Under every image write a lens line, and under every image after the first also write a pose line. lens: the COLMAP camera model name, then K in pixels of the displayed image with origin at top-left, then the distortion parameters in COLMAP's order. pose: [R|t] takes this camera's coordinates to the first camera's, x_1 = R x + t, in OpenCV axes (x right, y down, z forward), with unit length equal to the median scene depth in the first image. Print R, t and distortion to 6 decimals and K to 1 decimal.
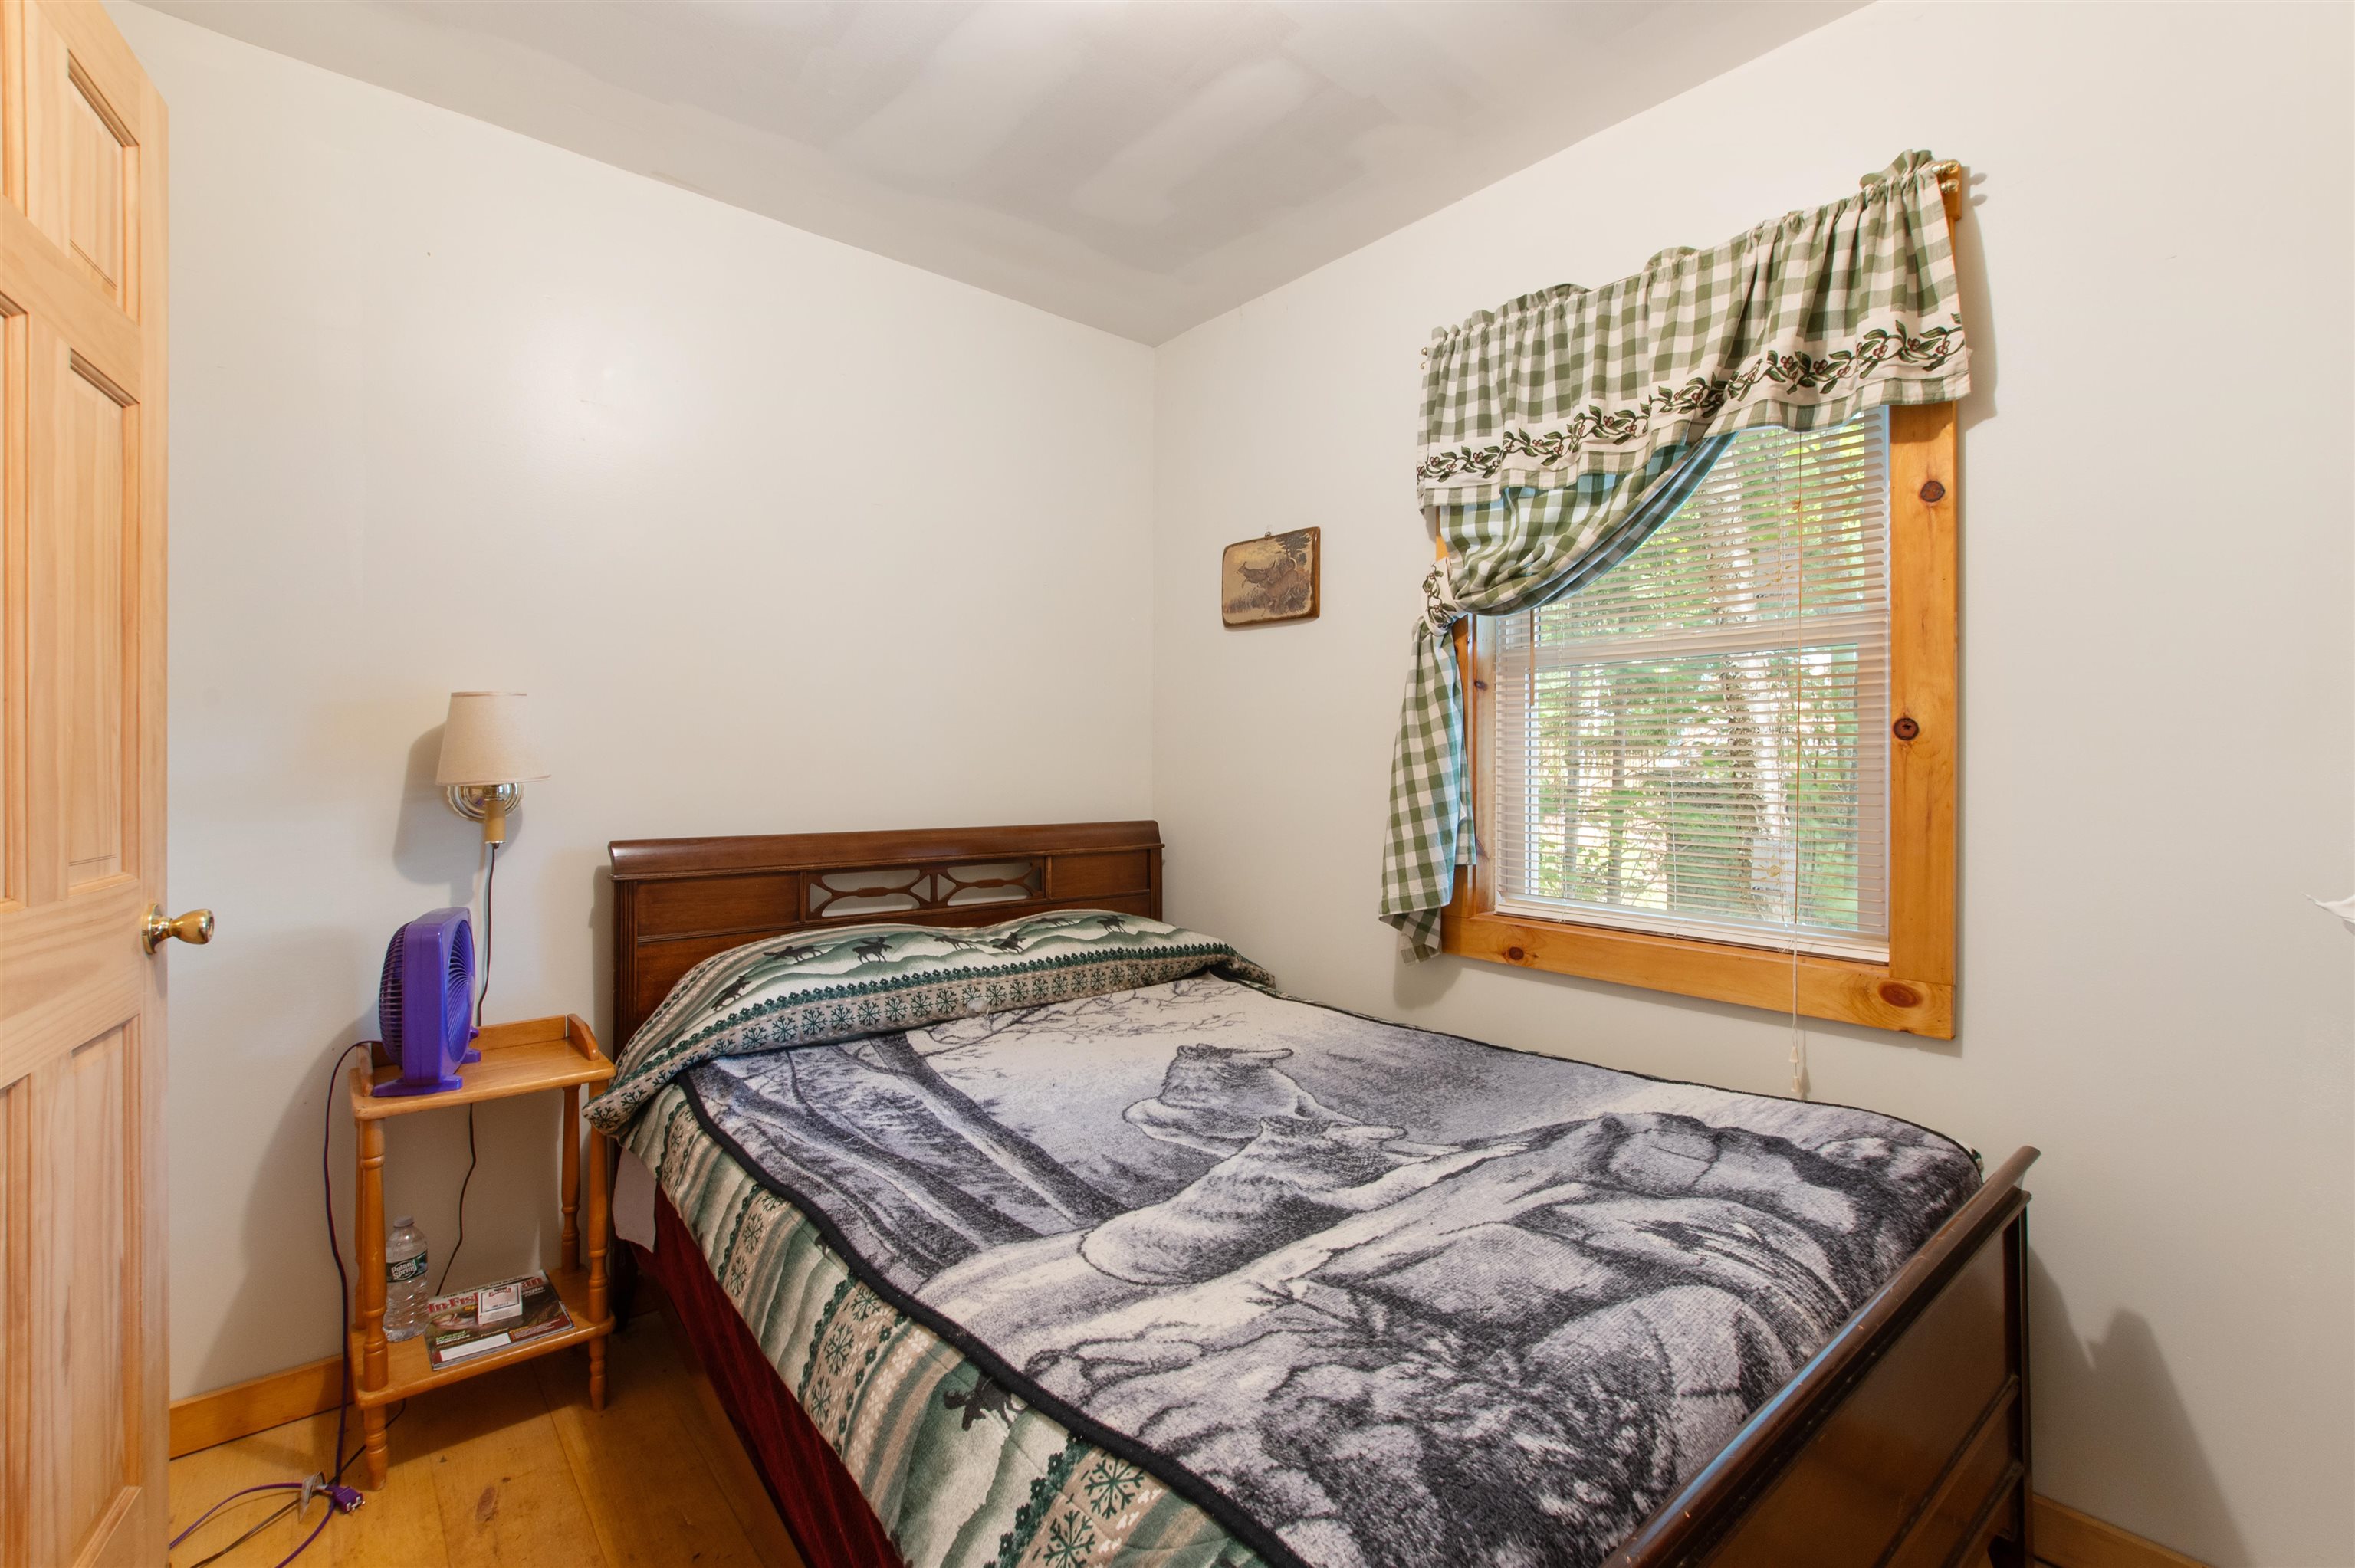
lens RADIAL K [[1050.2, 0, 1179.8], [0, 1050.2, 765.5], [0, 0, 1]] dist [-0.026436, 0.003826]
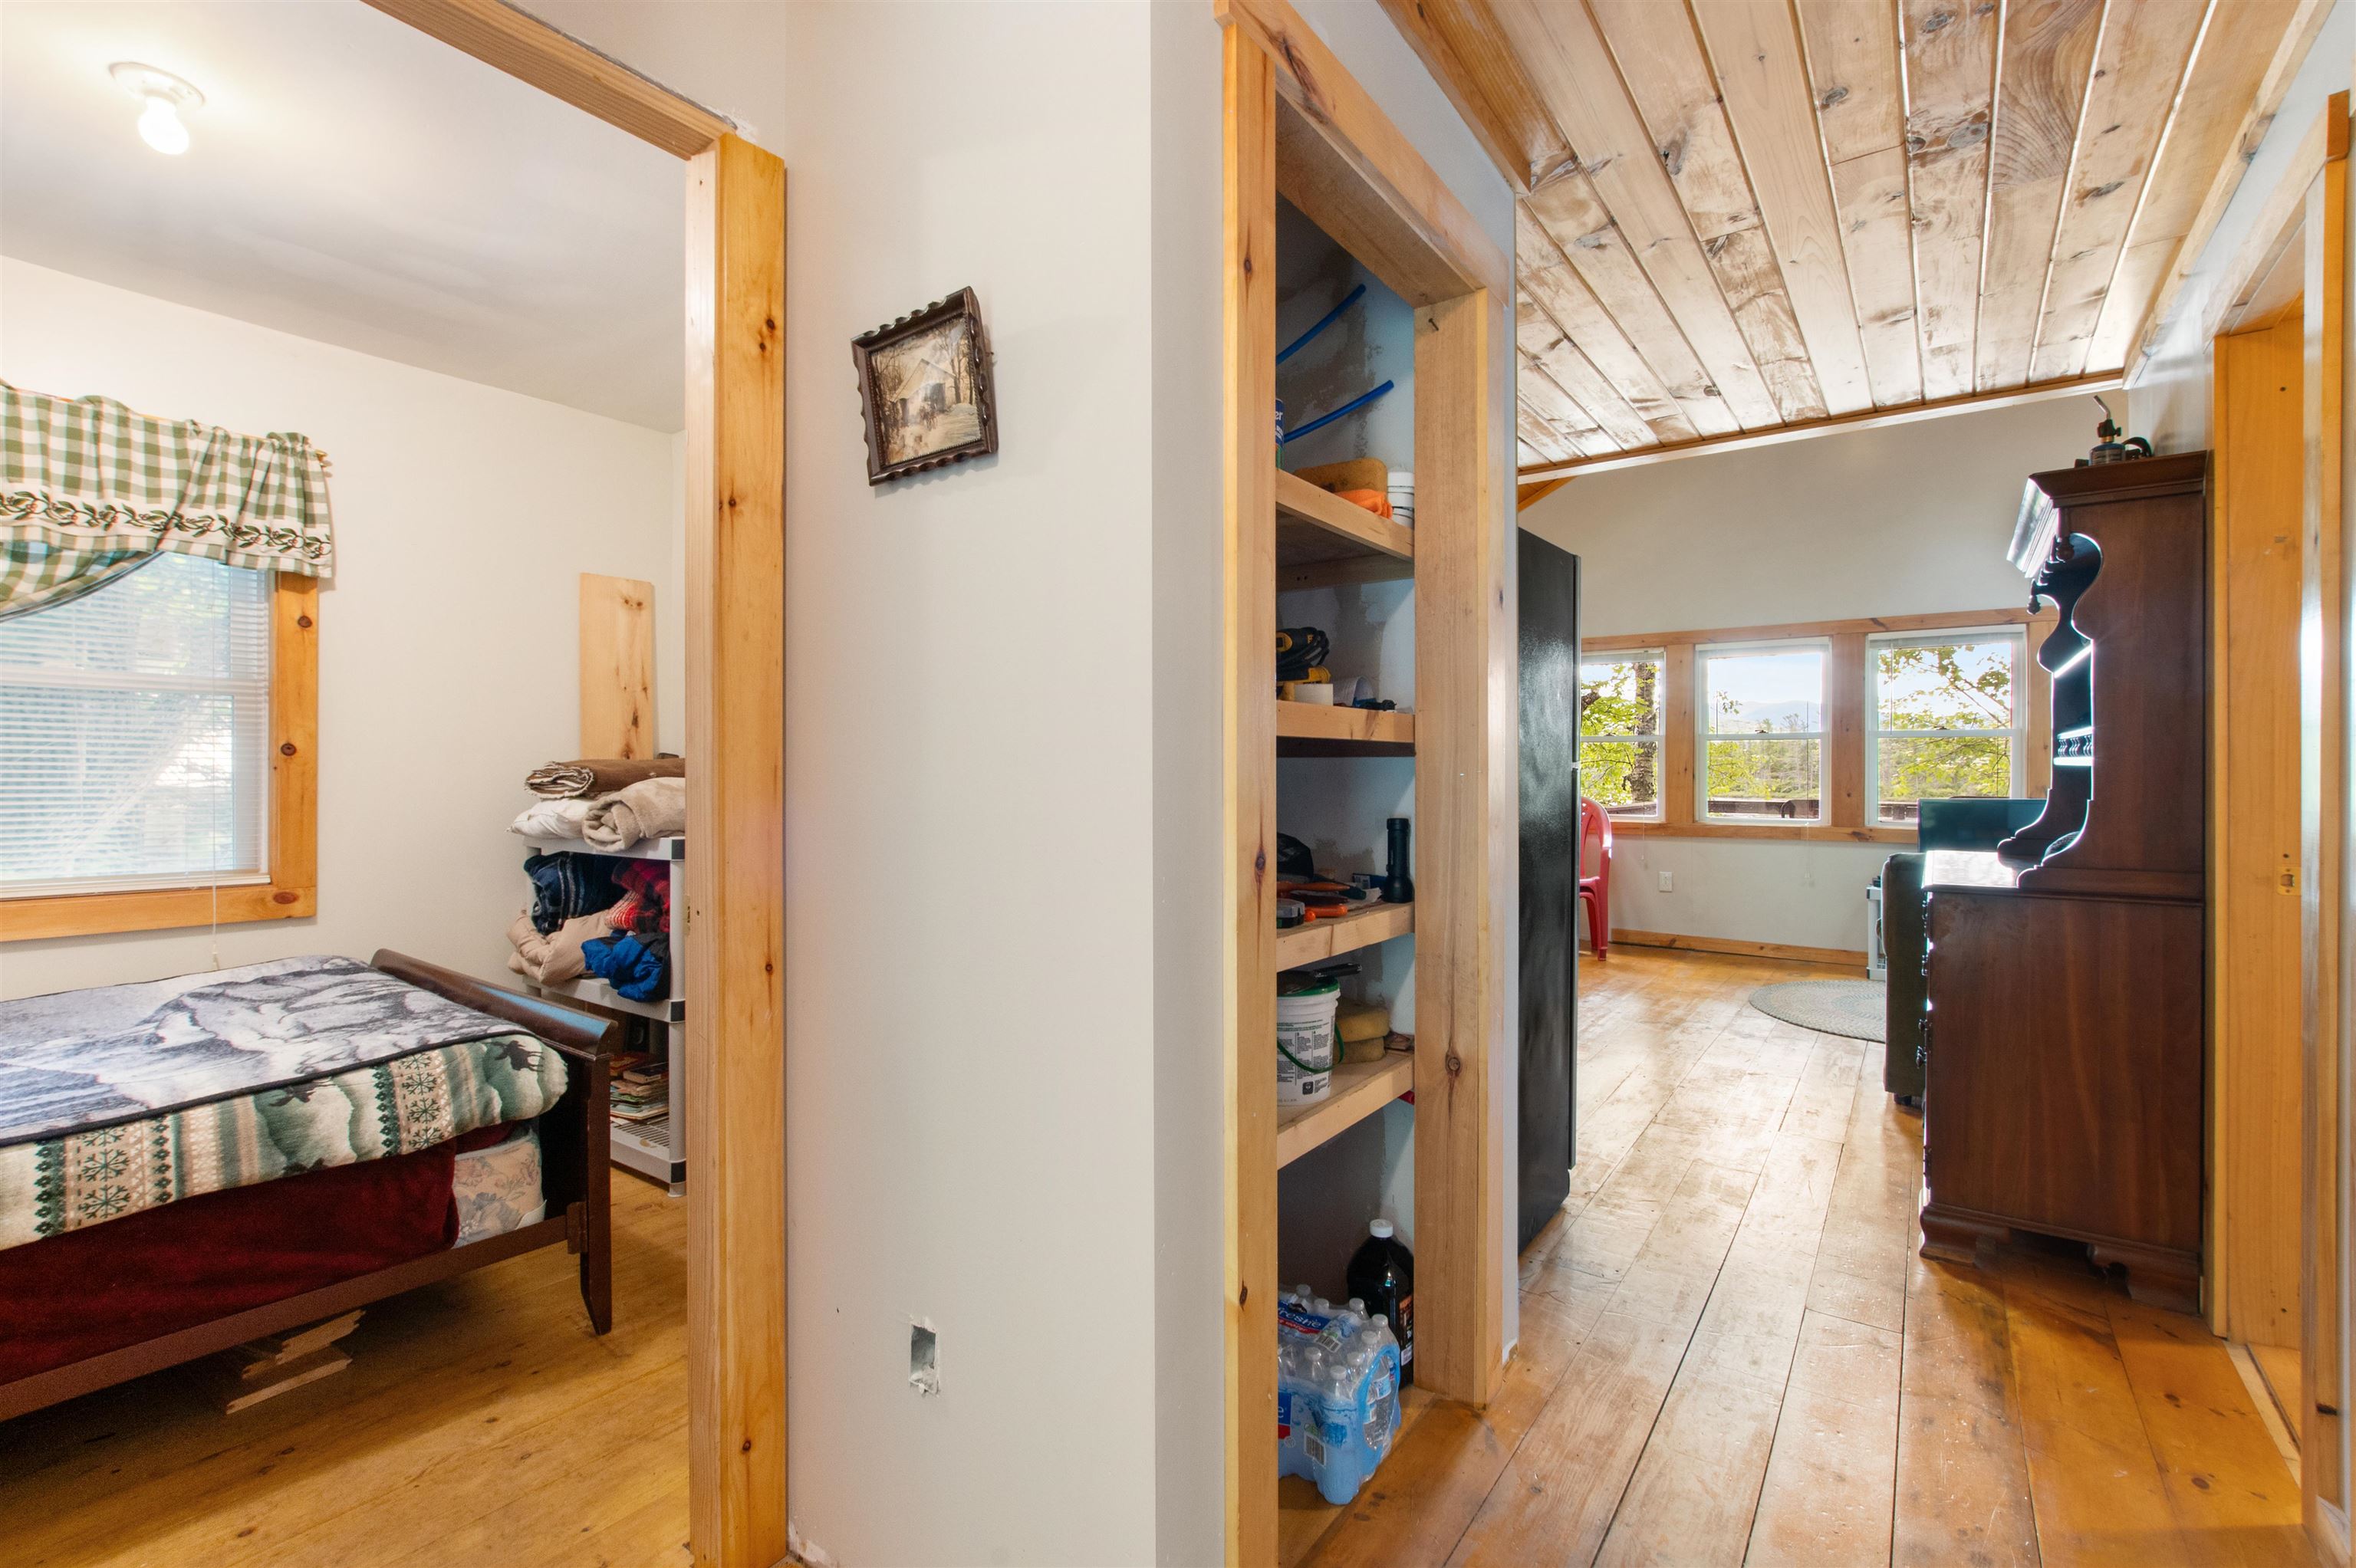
lens RADIAL K [[1050.7, 0, 1177.3], [0, 1050.7, 783.7], [0, 0, 1]] dist [-0.026436, 0.003826]
pose [[-0.233538, -0.008359, 0.972312, -1.421085], [0.003794, 0.999948, 0.009508, 0.013474], [-0.972340, 0.005909, -0.233494, -0.084219]]
